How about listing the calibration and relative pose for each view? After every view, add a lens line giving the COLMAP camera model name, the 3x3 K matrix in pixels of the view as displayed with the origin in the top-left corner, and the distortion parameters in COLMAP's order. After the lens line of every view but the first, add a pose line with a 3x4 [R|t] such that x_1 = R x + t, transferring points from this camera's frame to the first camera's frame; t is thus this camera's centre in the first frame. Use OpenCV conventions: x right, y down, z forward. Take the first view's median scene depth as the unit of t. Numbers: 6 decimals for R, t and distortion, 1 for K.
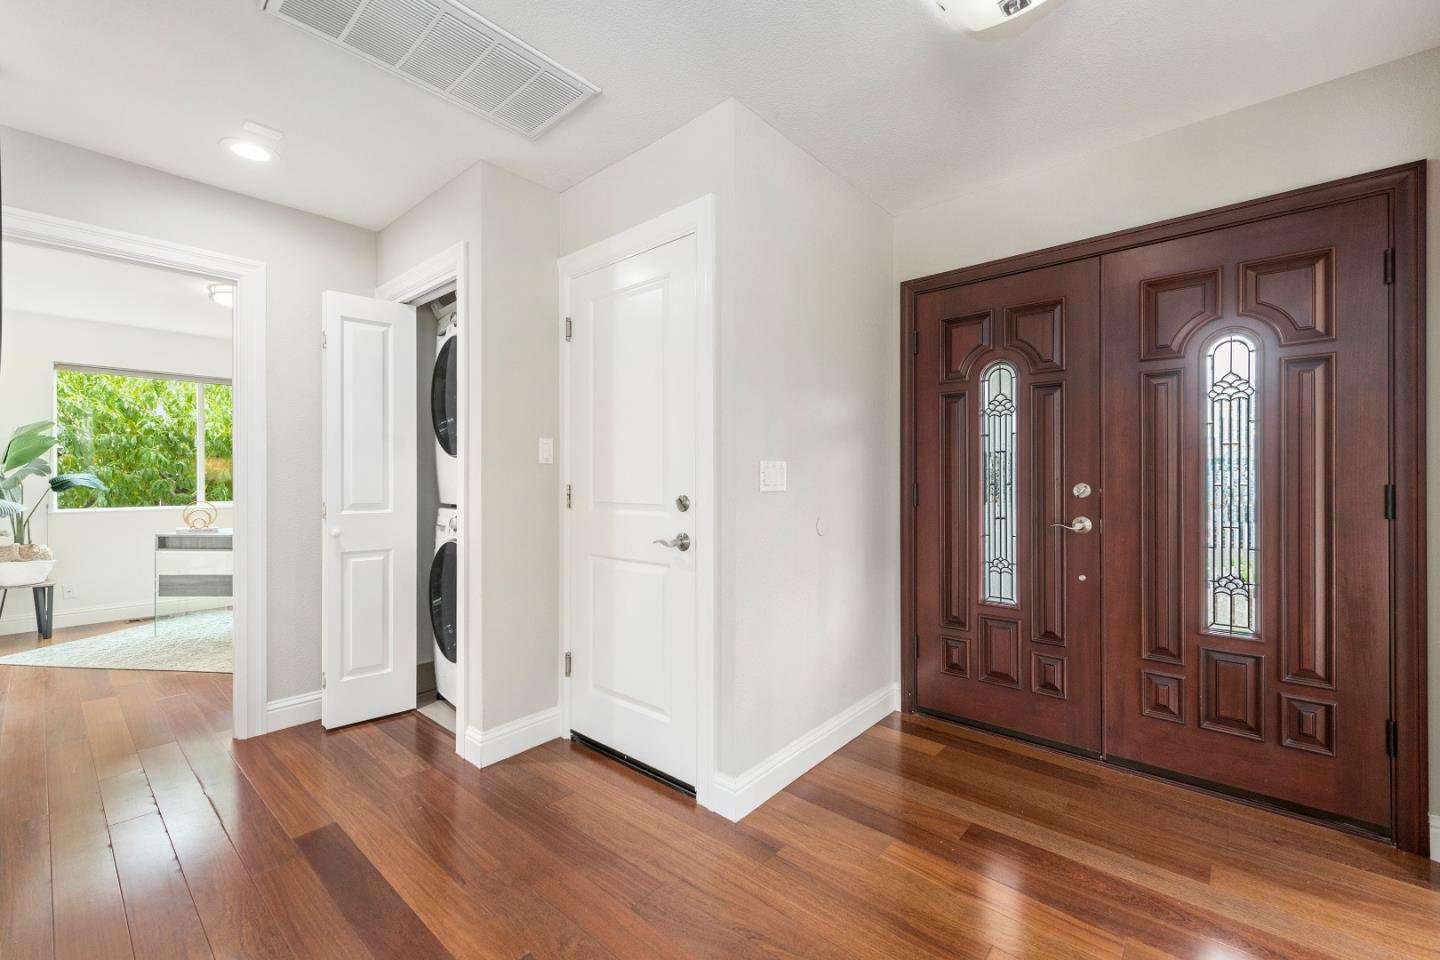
lens RADIAL K [[597.8, 0, 720.0], [0, 597.8, 480.0], [0, 0, 1]] dist [0.000708, 0.000105]
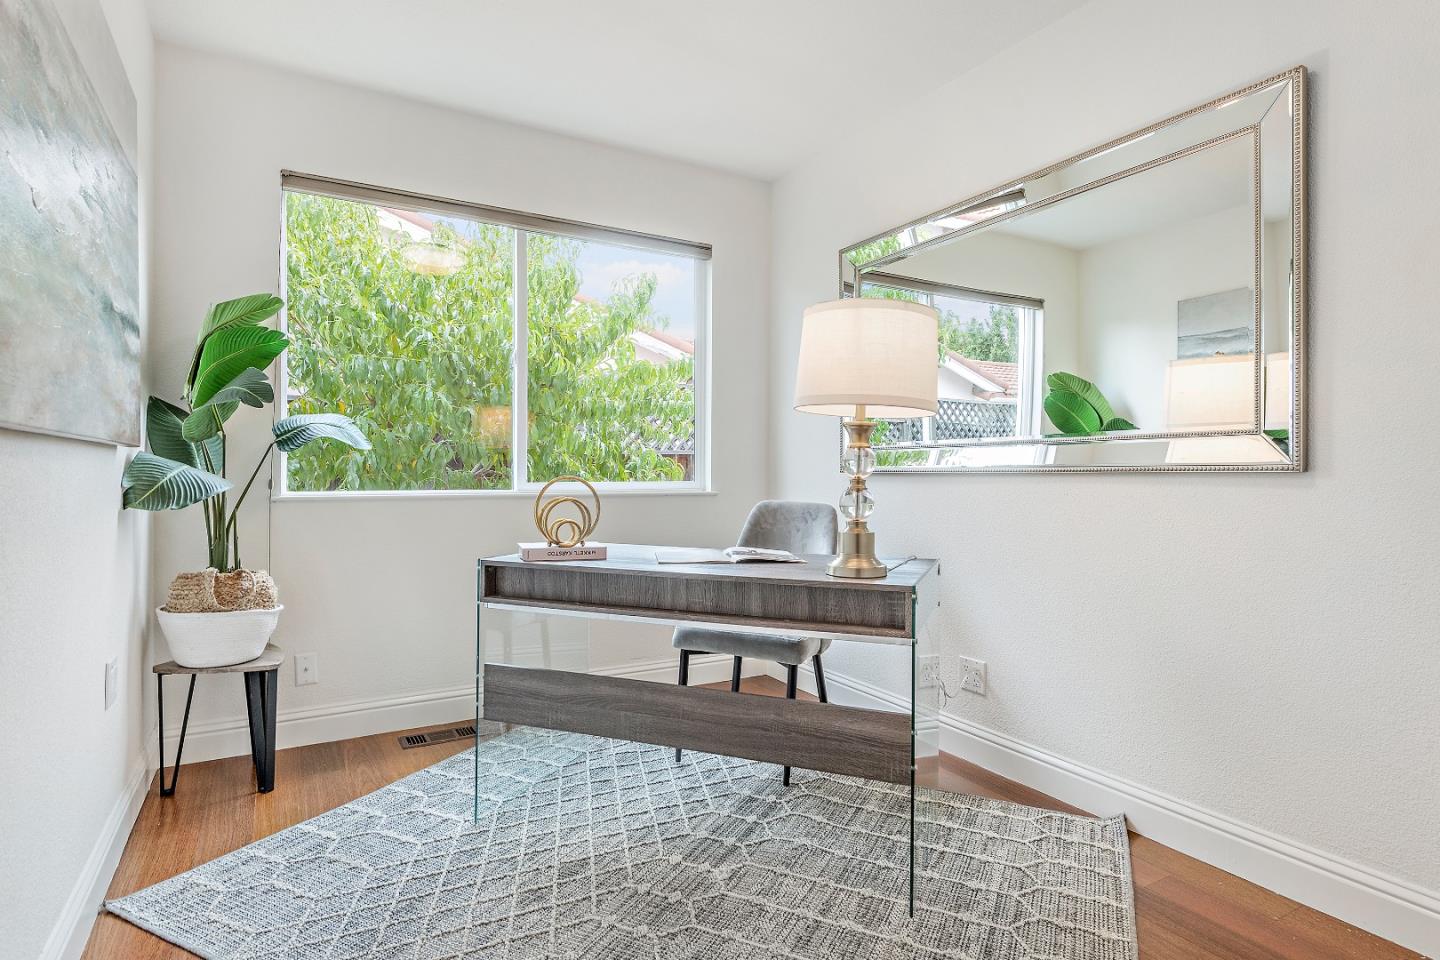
lens RADIAL K [[761.5, 0, 720.0], [0, 761.5, 480.0], [0, 0, 1]] dist [0.002474, 0.000219]
pose [[0.945692, 0.013385, -0.324787, -0.608119], [-0.010328, 0.999885, 0.011133, 0.030726], [0.324899, -0.007174, 0.945722, 0.559389]]
